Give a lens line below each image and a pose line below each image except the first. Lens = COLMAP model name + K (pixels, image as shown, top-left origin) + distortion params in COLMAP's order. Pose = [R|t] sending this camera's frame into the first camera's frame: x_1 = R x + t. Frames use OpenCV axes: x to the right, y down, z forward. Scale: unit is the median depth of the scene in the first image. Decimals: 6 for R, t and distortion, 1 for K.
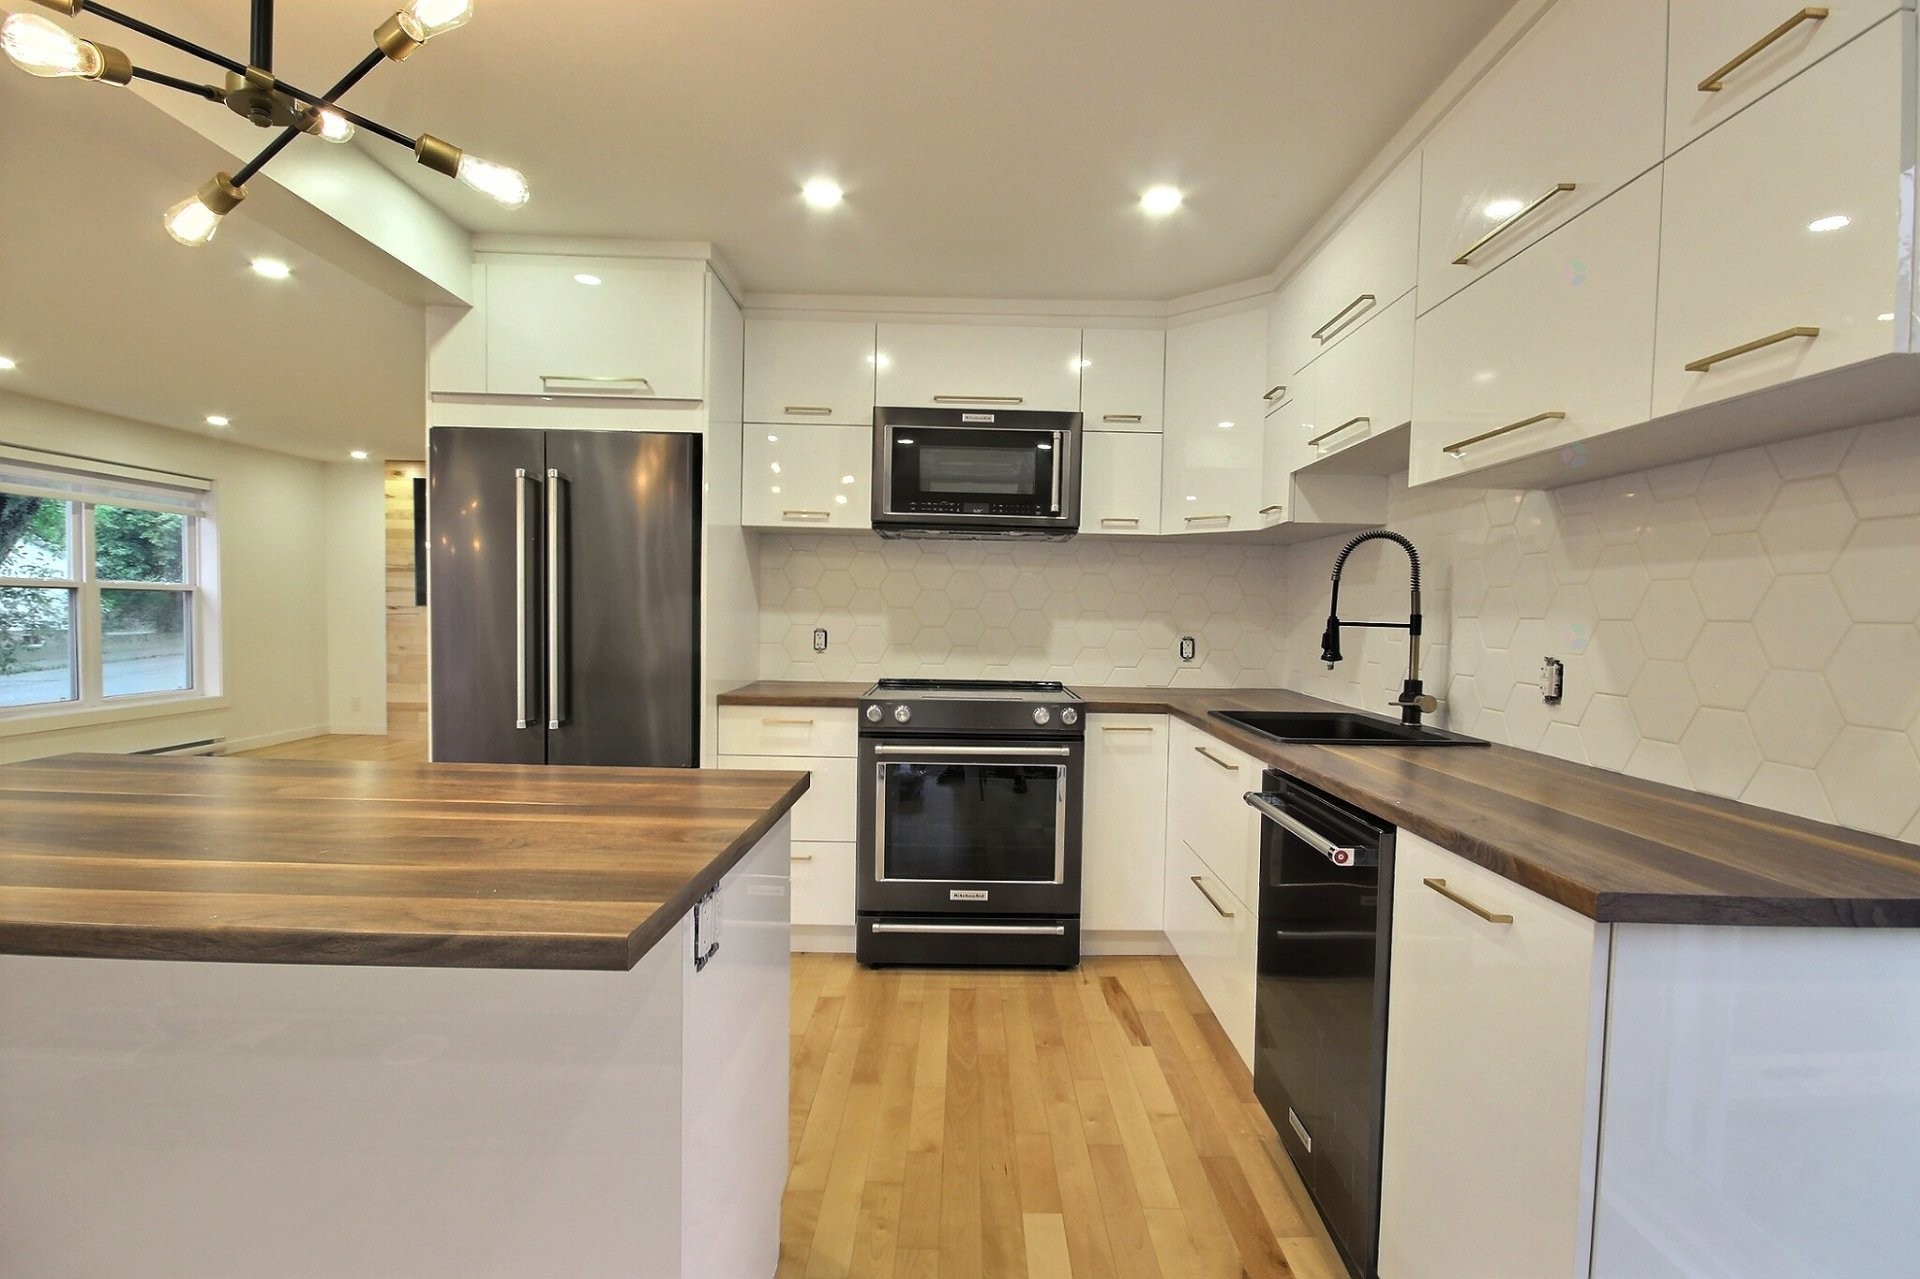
lens RADIAL K [[890.4, 0, 967.3], [0, 890.4, 652.1], [0, 0, 1]] dist [-0.000095, -0.008292]
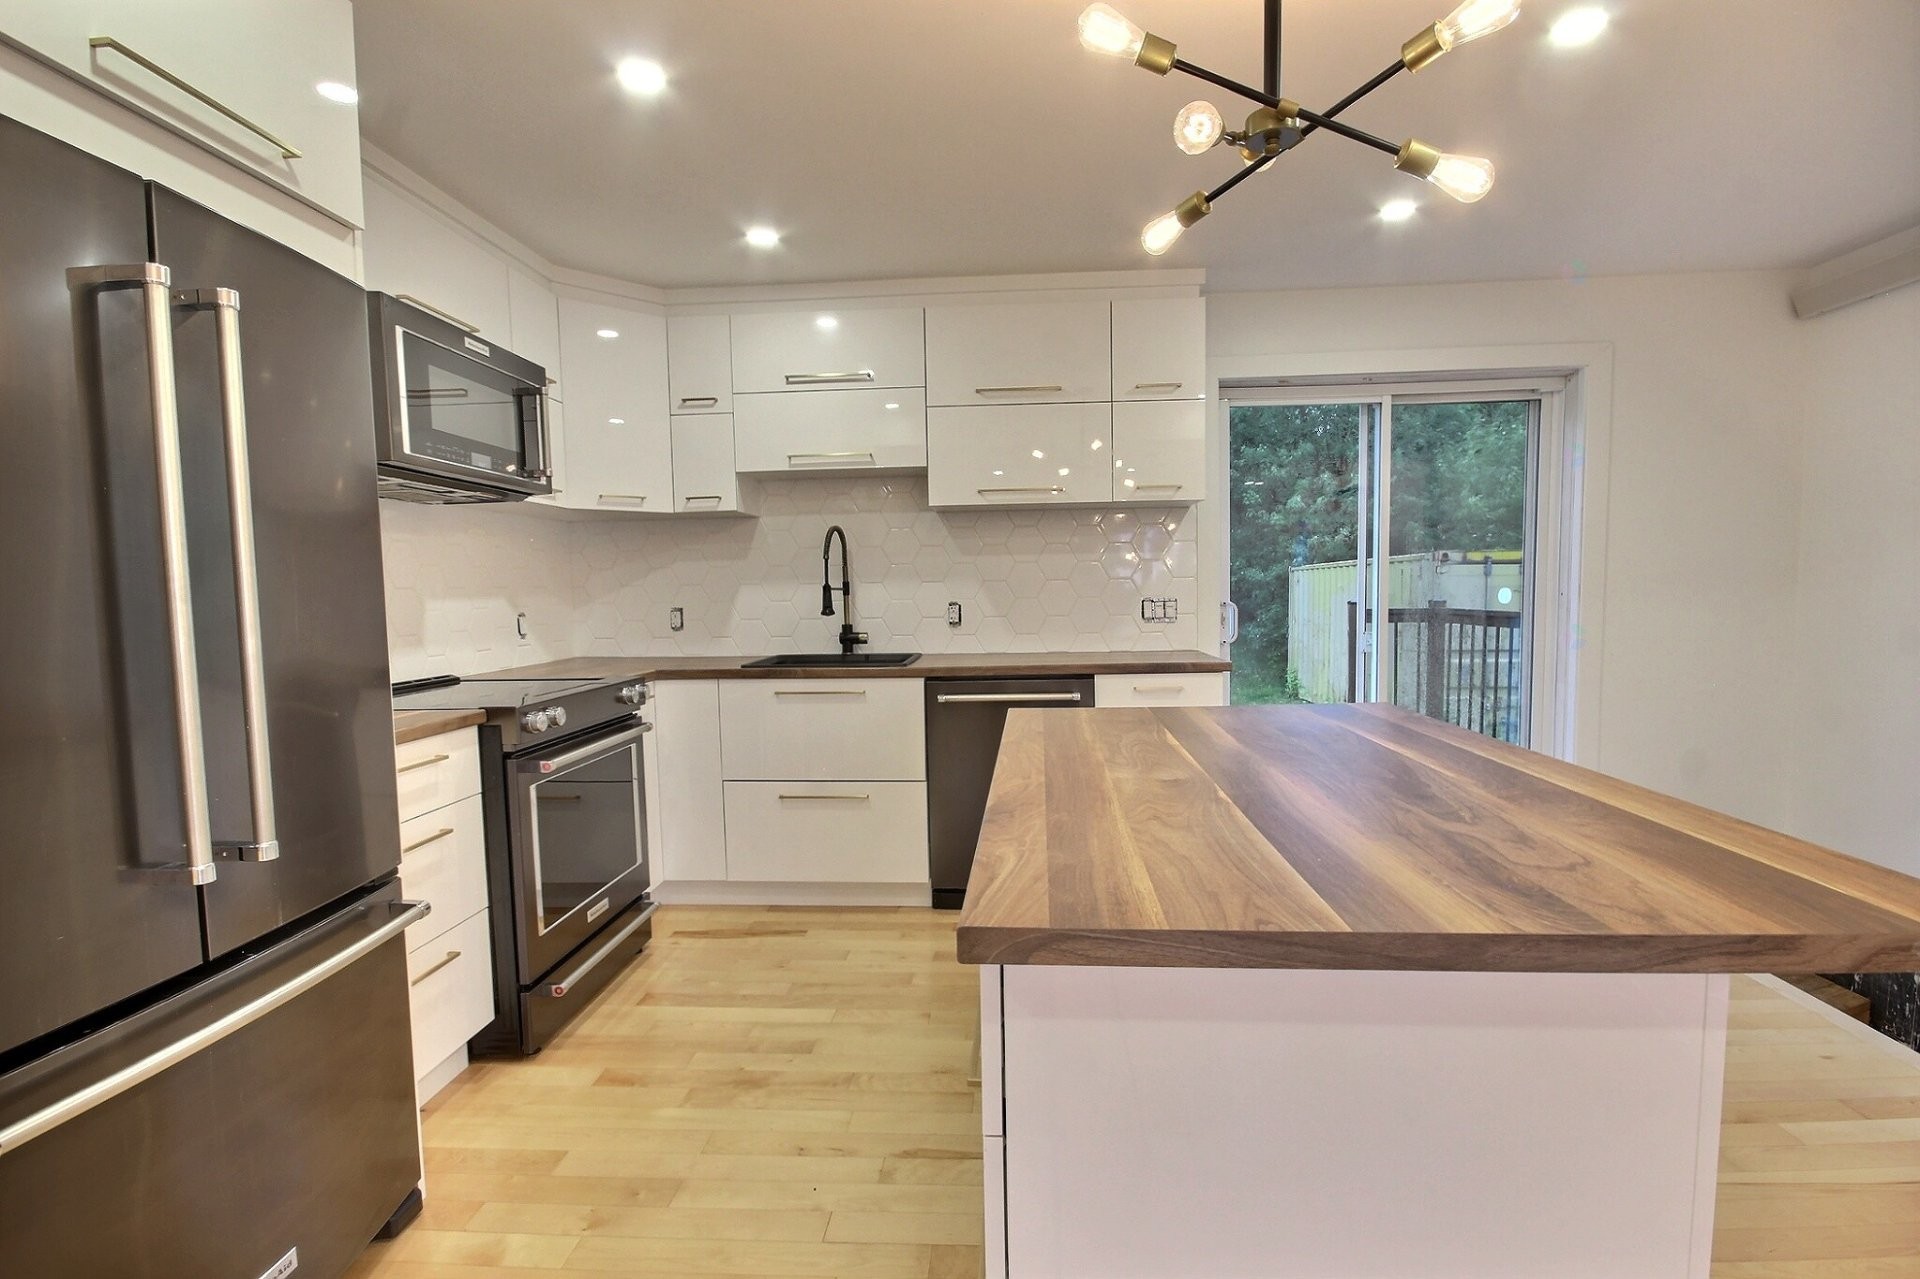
lens RADIAL K [[890.4, 0, 967.3], [0, 890.4, 652.1], [0, 0, 1]] dist [-0.000095, -0.008292]
pose [[0.064677, -0.092369, 0.993622, -0.820113], [0.064717, 0.993999, 0.088191, -0.035117], [-0.995806, 0.058600, 0.070267, 0.552349]]
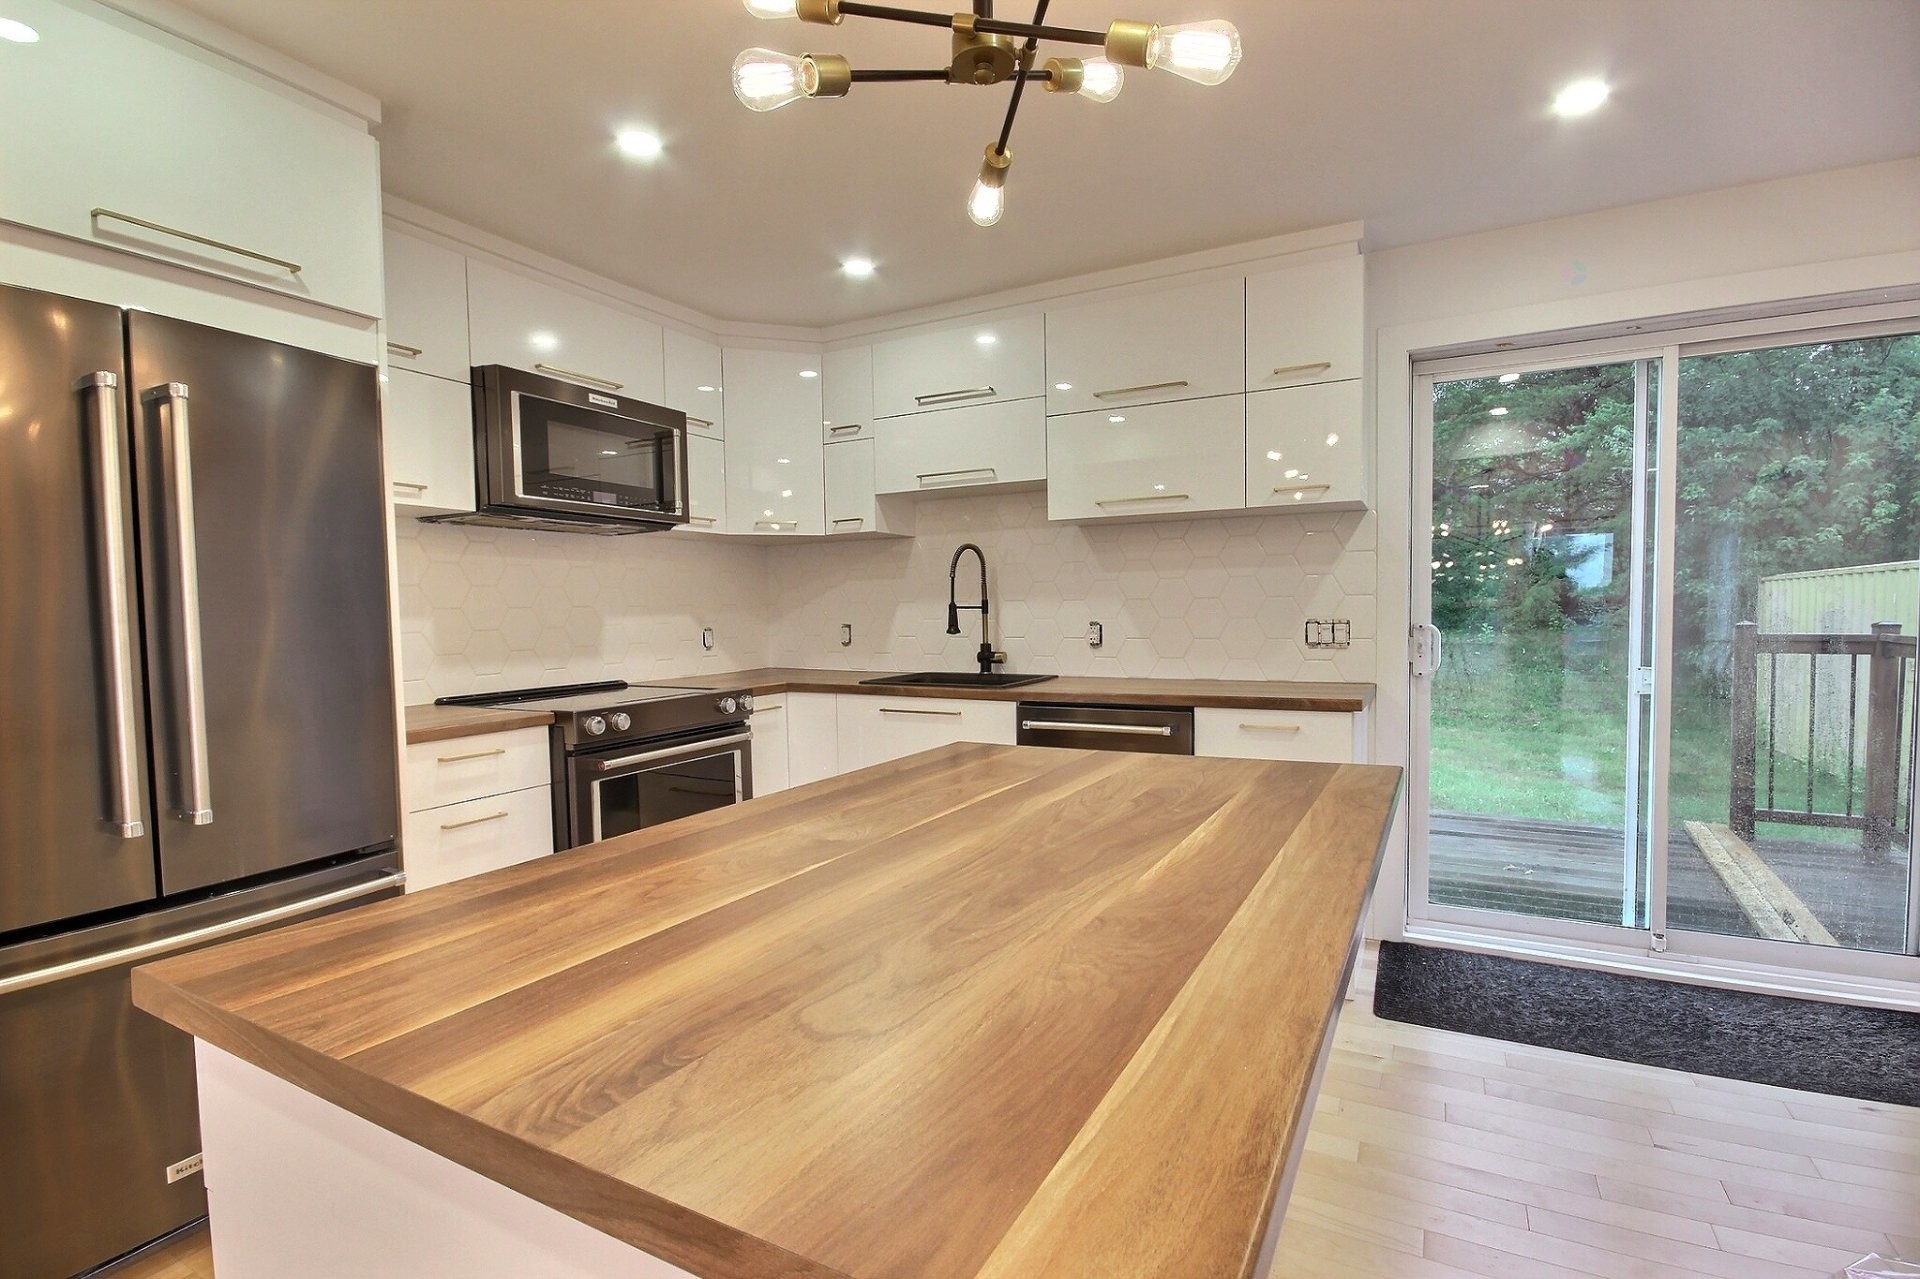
lens RADIAL K [[886.9, 0, 968.4], [0, 886.9, 652.3], [0, 0, 1]] dist [0.001090, -0.006295]
pose [[0.473679, -0.070986, 0.877832, -0.674713], [0.065490, 0.996826, 0.045270, -0.019089], [-0.878259, 0.036046, 0.476824, 0.245879]]
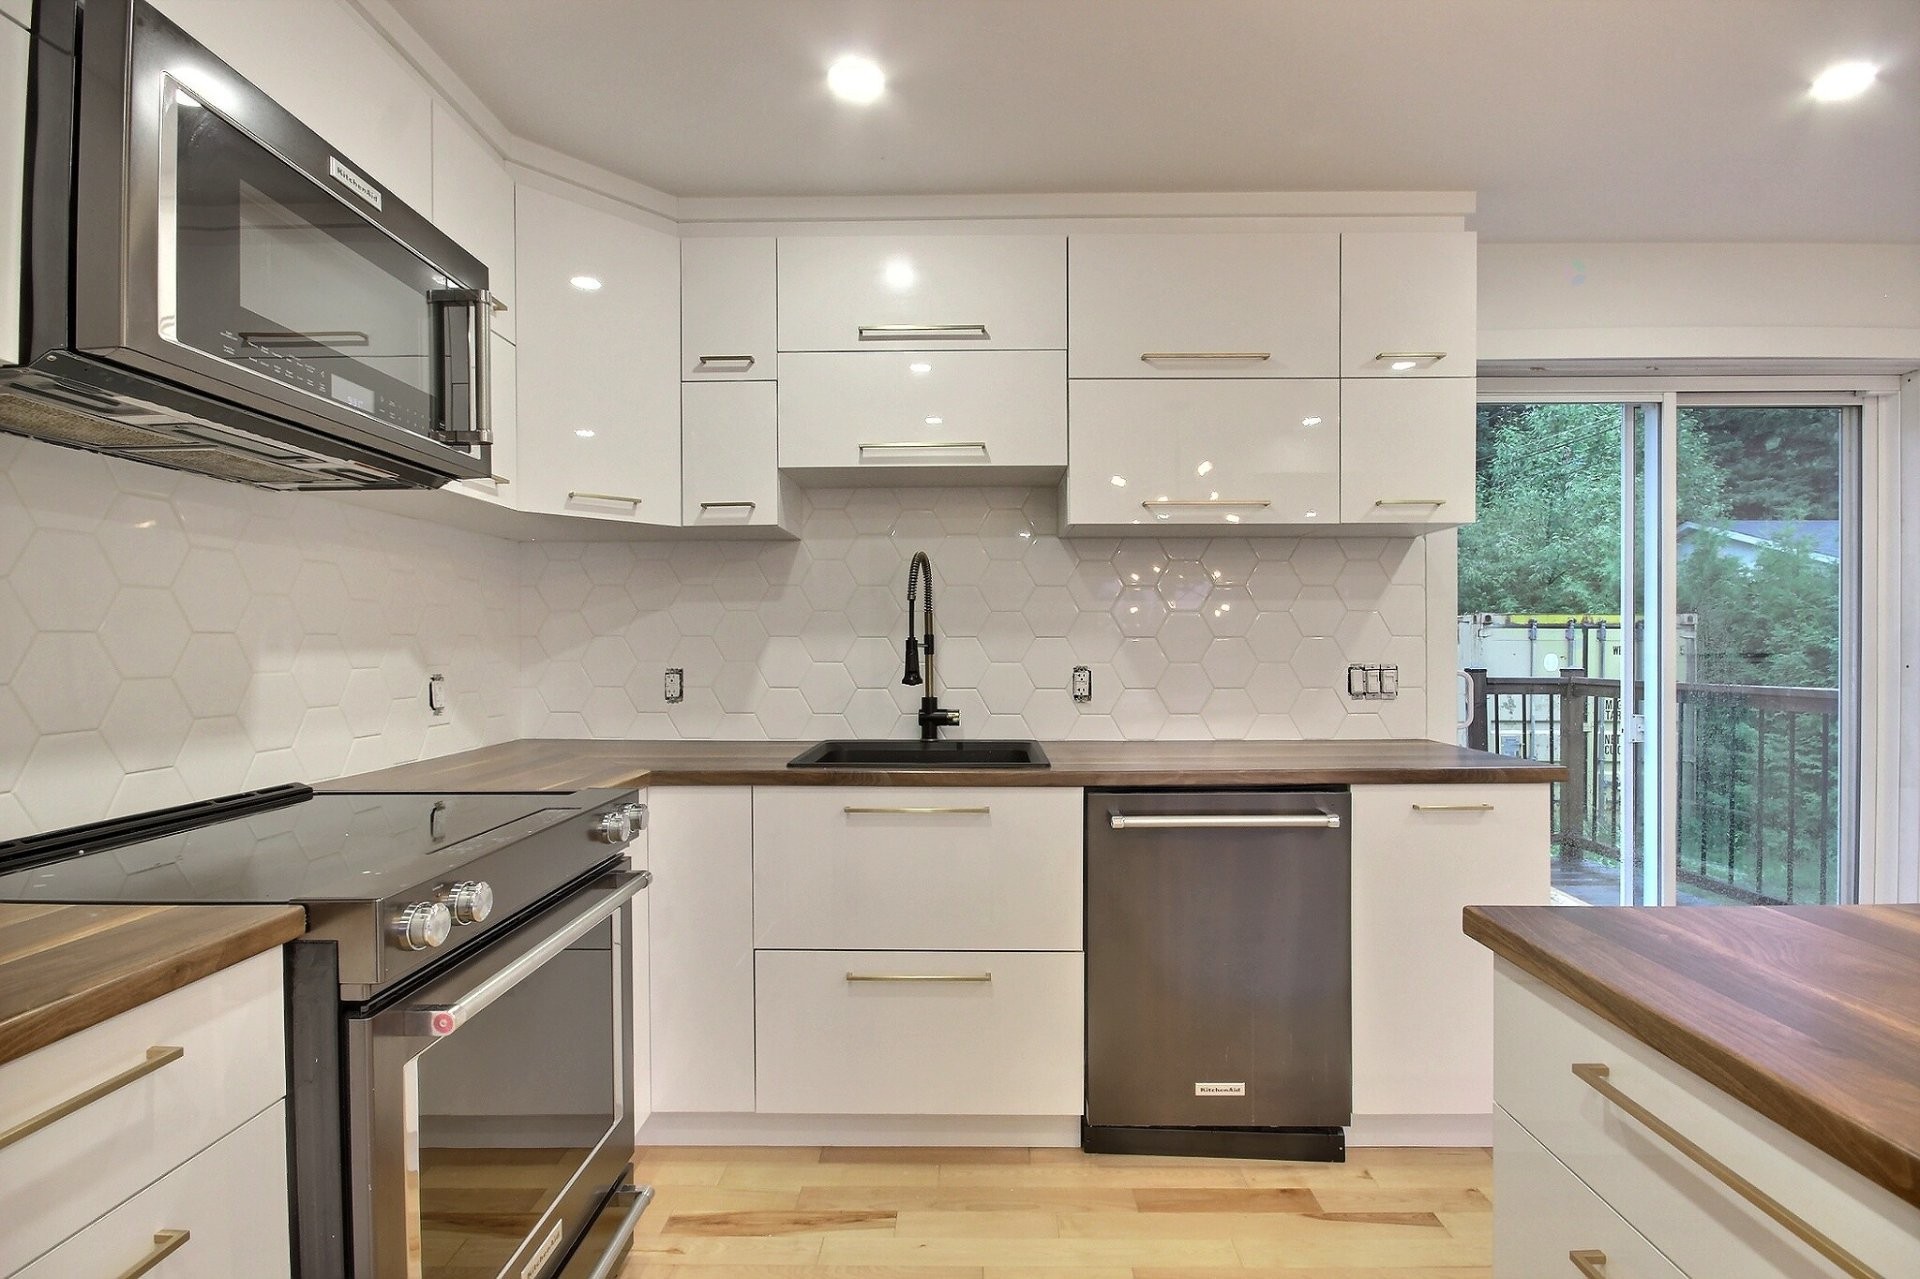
lens RADIAL K [[886.9, 0, 968.4], [0, 886.9, 652.3], [0, 0, 1]] dist [0.001090, -0.006295]
pose [[0.014629, -0.027275, 0.999521, -0.437451], [0.049321, 0.998431, 0.026523, -0.037797], [-0.998676, 0.048910, 0.015951, 0.750947]]
